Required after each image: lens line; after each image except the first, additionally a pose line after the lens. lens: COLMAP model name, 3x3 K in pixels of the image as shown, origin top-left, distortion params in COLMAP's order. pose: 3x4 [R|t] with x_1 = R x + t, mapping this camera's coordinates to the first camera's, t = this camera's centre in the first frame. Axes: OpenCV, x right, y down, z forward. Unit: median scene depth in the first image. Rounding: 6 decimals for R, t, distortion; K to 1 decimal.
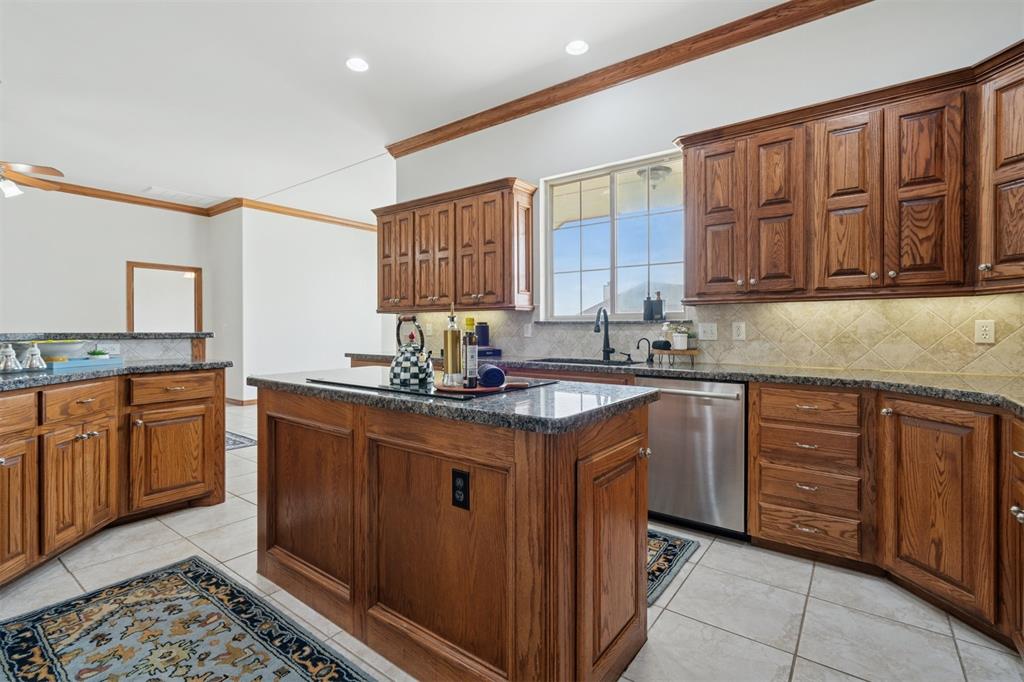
lens RADIAL K [[470.2, 0, 514.0], [0, 470.2, 329.0], [0, 0, 1]] dist [0.000703, 0.000080]
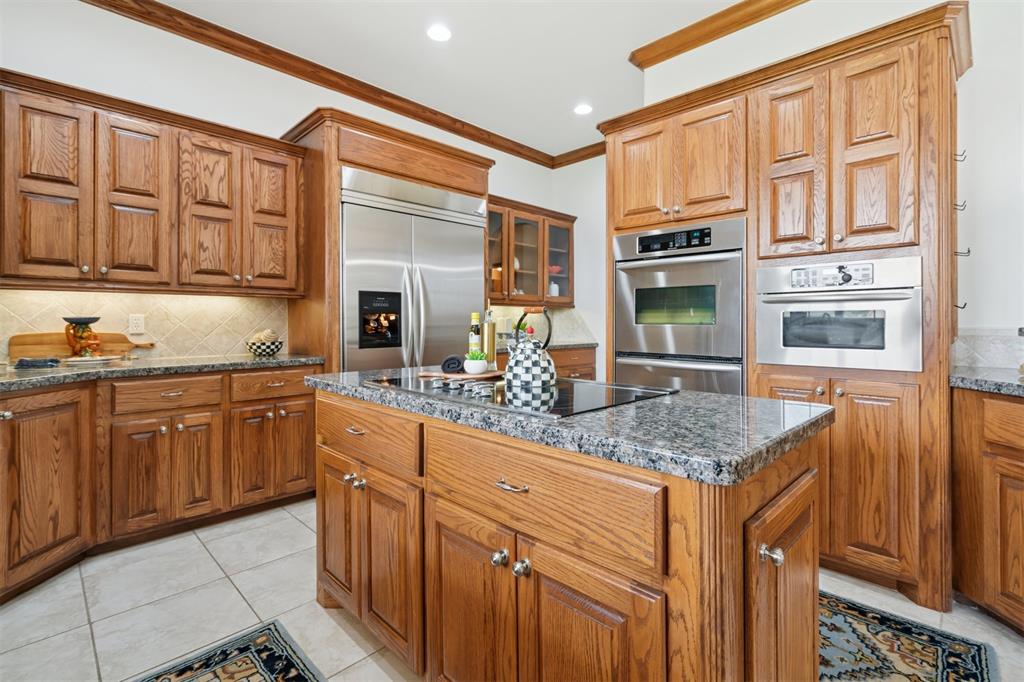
lens RADIAL K [[471.2, 0, 511.9], [0, 471.2, 322.5], [0, 0, 1]] dist [-0.000477, -0.000082]
pose [[-0.989320, 0.000824, 0.145757, -0.263522], [0.000876, 1.000000, 0.000289, 0.000836], [-0.145757, 0.000414, -0.989320, 1.591612]]
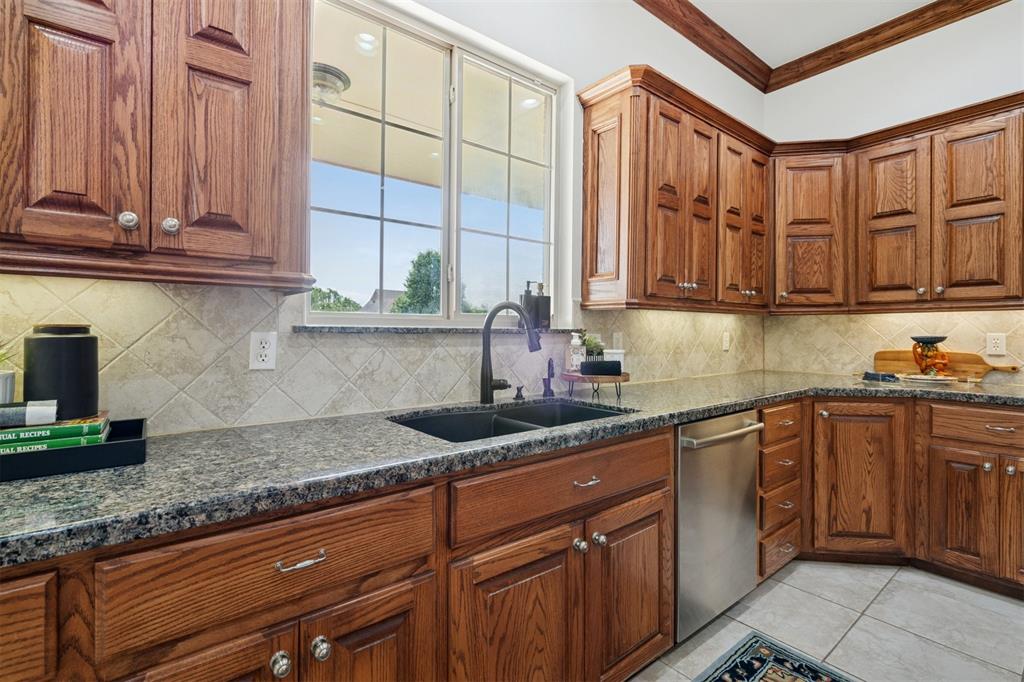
lens RADIAL K [[470.2, 0, 514.0], [0, 470.2, 329.0], [0, 0, 1]] dist [0.000703, 0.000080]
pose [[0.254358, 0.005661, 0.967094, -0.473207], [-0.003947, 0.999981, -0.004815, -0.022010], [-0.967102, -0.002592, 0.254375, 1.318048]]
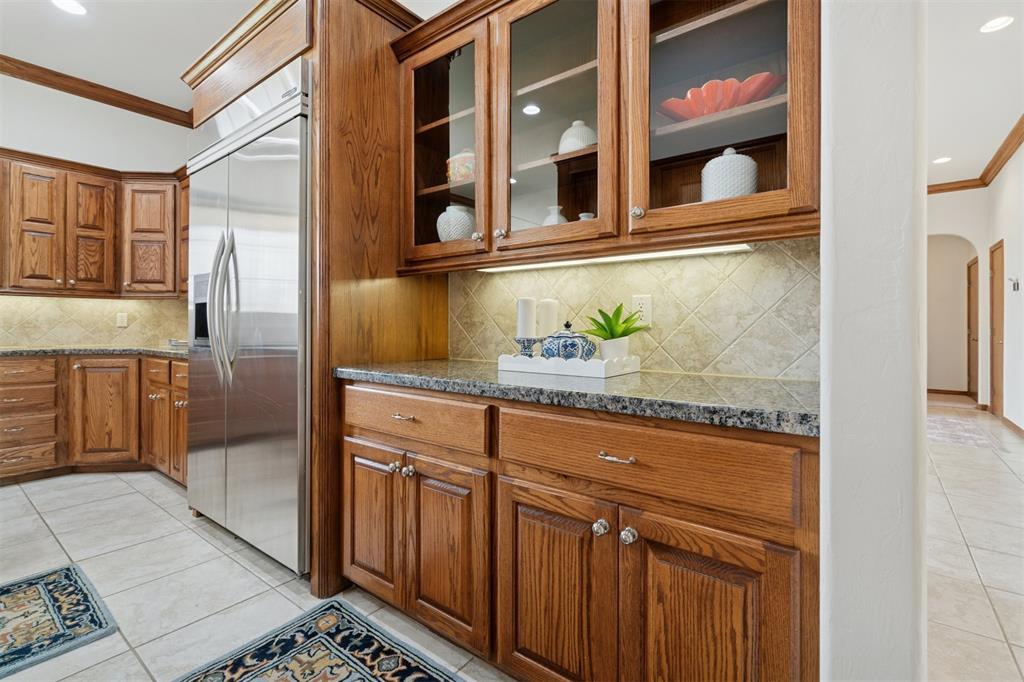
lens RADIAL K [[470.2, 0, 514.0], [0, 470.2, 329.0], [0, 0, 1]] dist [0.000703, 0.000080]
pose [[0.021754, -0.002135, 0.999761, -0.744489], [-0.003410, 0.999992, 0.002210, 0.031405], [-0.999758, -0.003457, 0.021747, -0.511246]]
